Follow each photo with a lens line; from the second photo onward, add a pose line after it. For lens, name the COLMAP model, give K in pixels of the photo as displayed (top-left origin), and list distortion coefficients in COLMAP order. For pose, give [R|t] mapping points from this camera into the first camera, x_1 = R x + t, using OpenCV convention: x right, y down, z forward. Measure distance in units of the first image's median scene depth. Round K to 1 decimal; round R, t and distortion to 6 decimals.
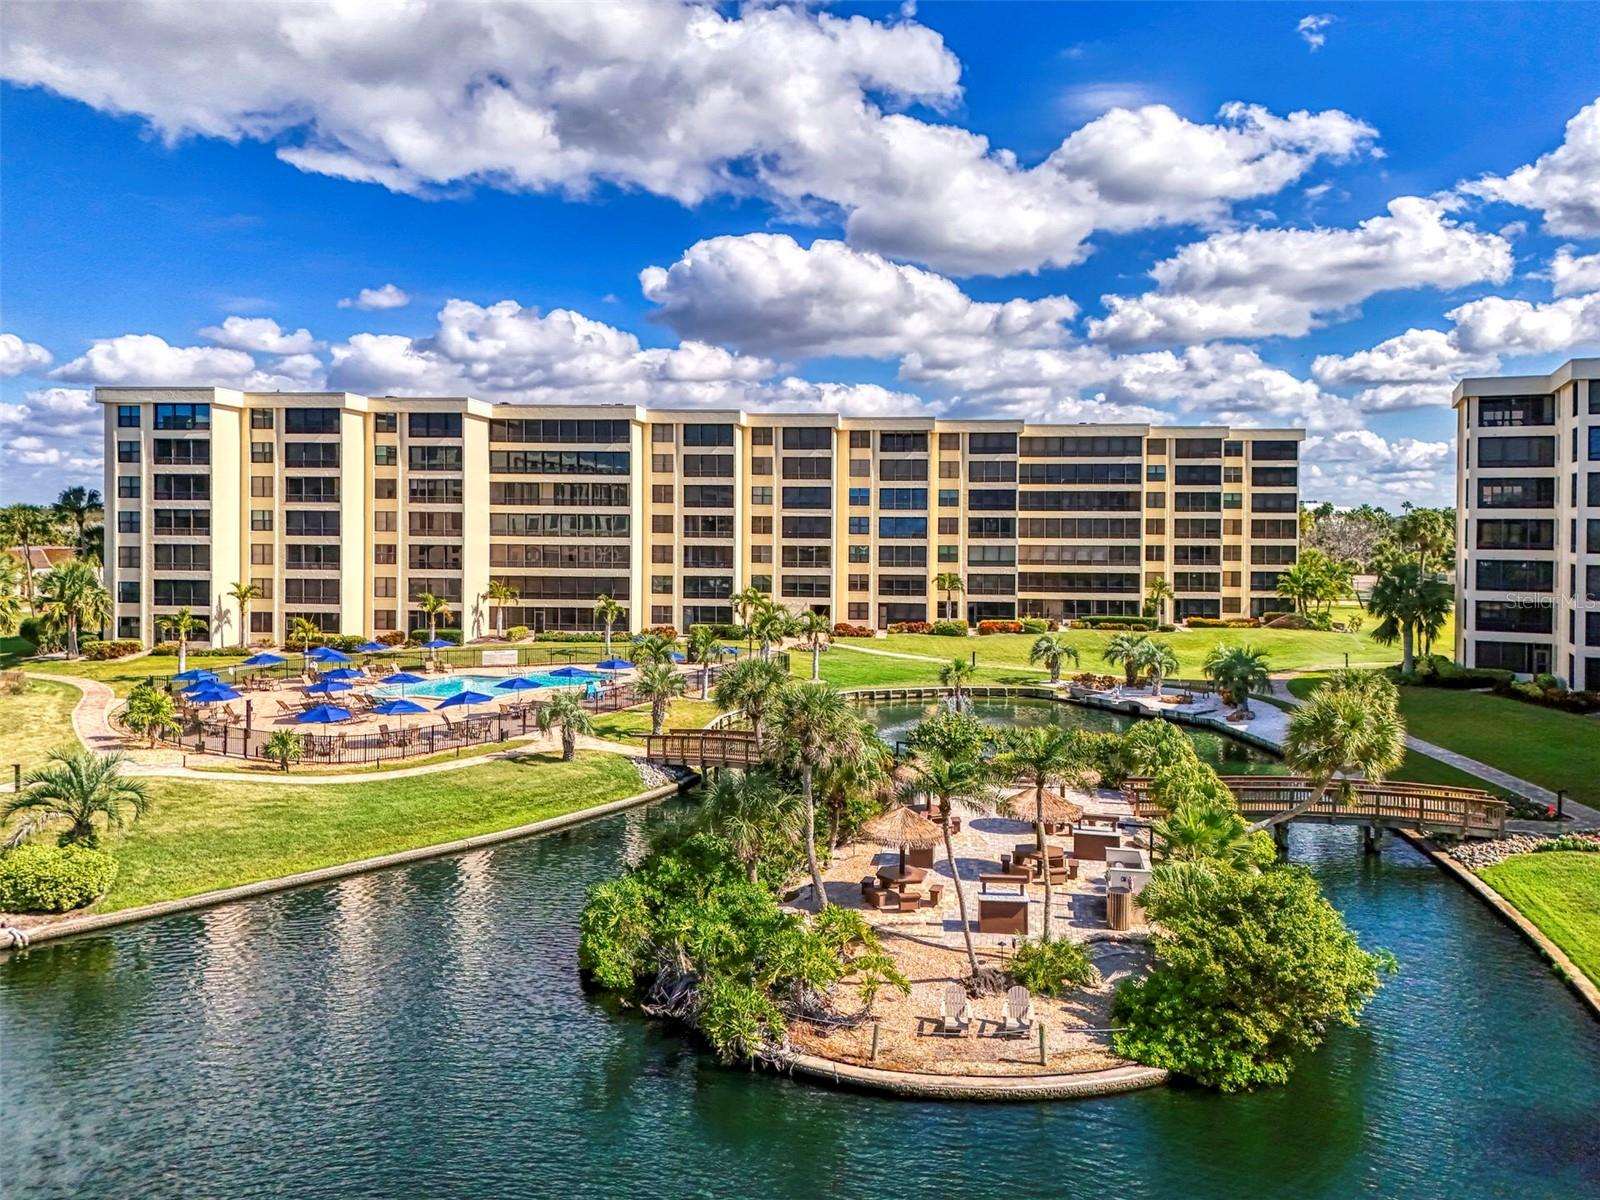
lens RADIAL K [[1187.3, 0, 799.5], [0, 1187.3, 552.2], [0, 0, 1]] dist [0.107140, -0.138071]
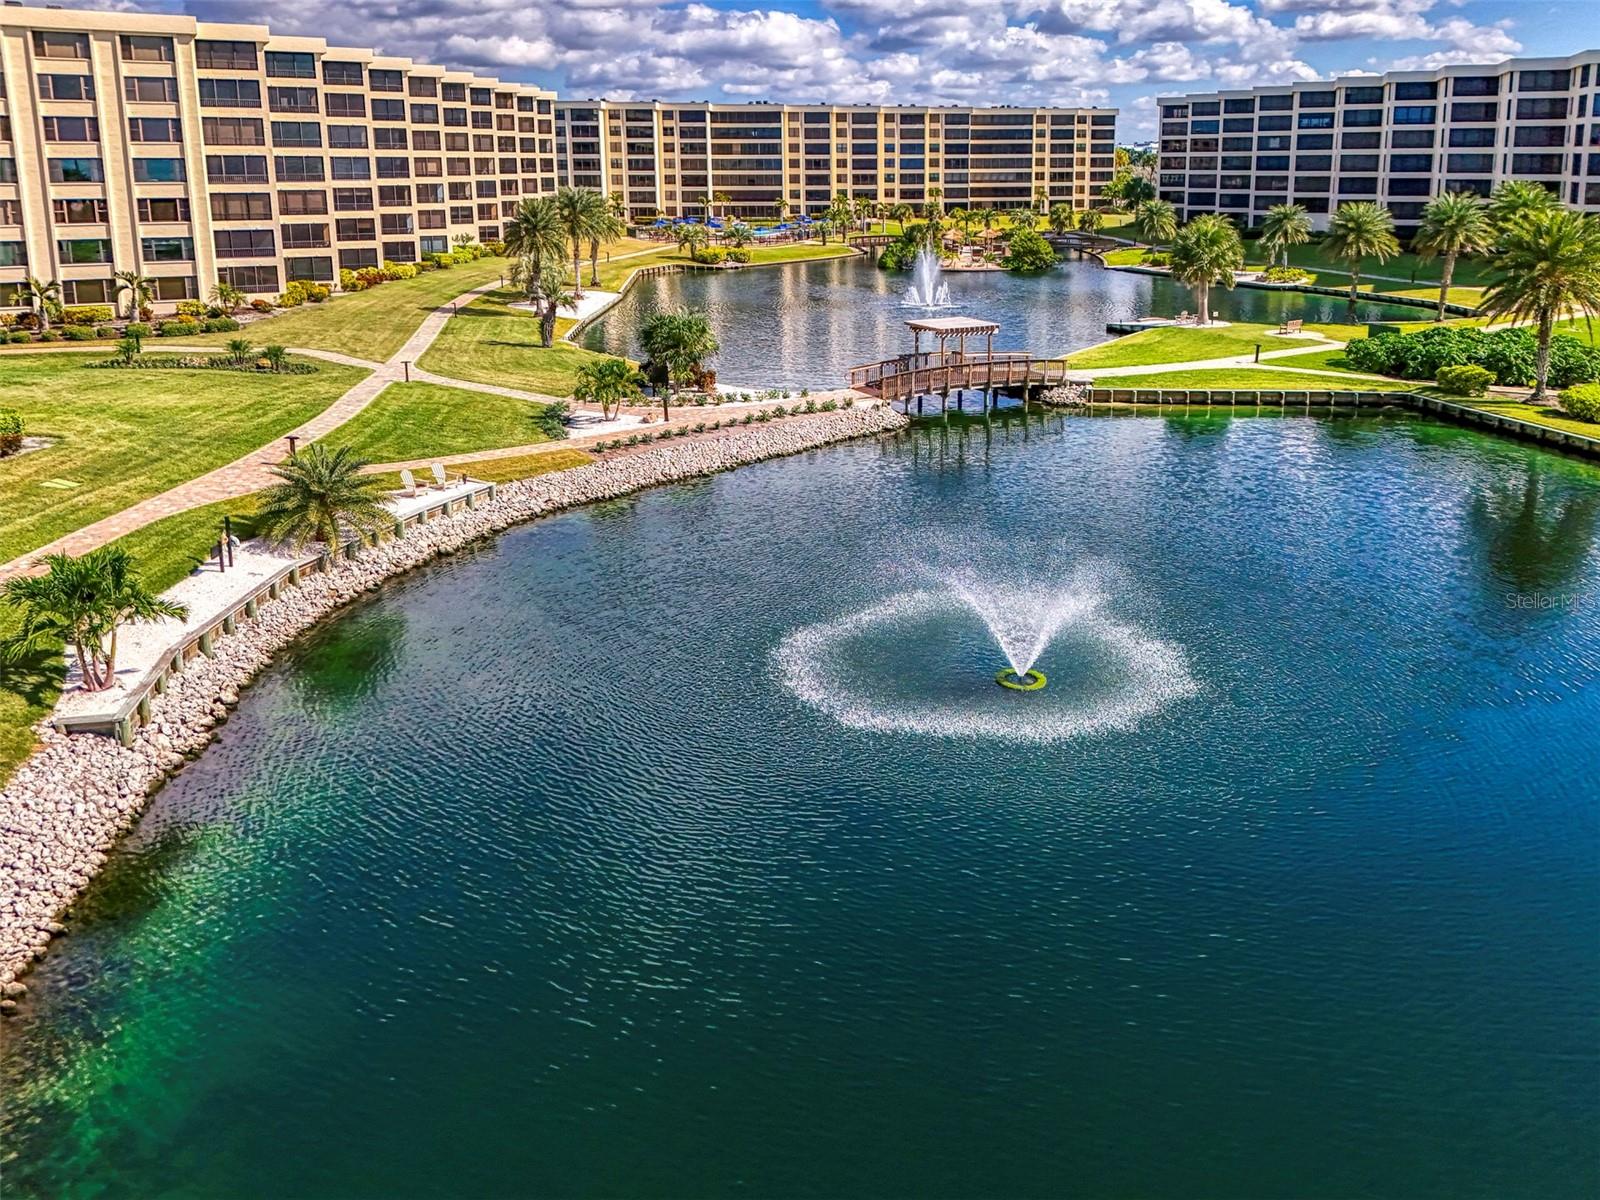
lens RADIAL K [[1248.4, 0, 789.6], [0, 1248.4, 360.4], [0, 0, 1]] dist [0.060423, -0.064211]
pose [[0.998099, -0.019569, 0.058435, -0.246089], [0.011691, 0.991151, 0.132222, 0.025574], [-0.060506, -0.131287, 0.989496, -1.090453]]
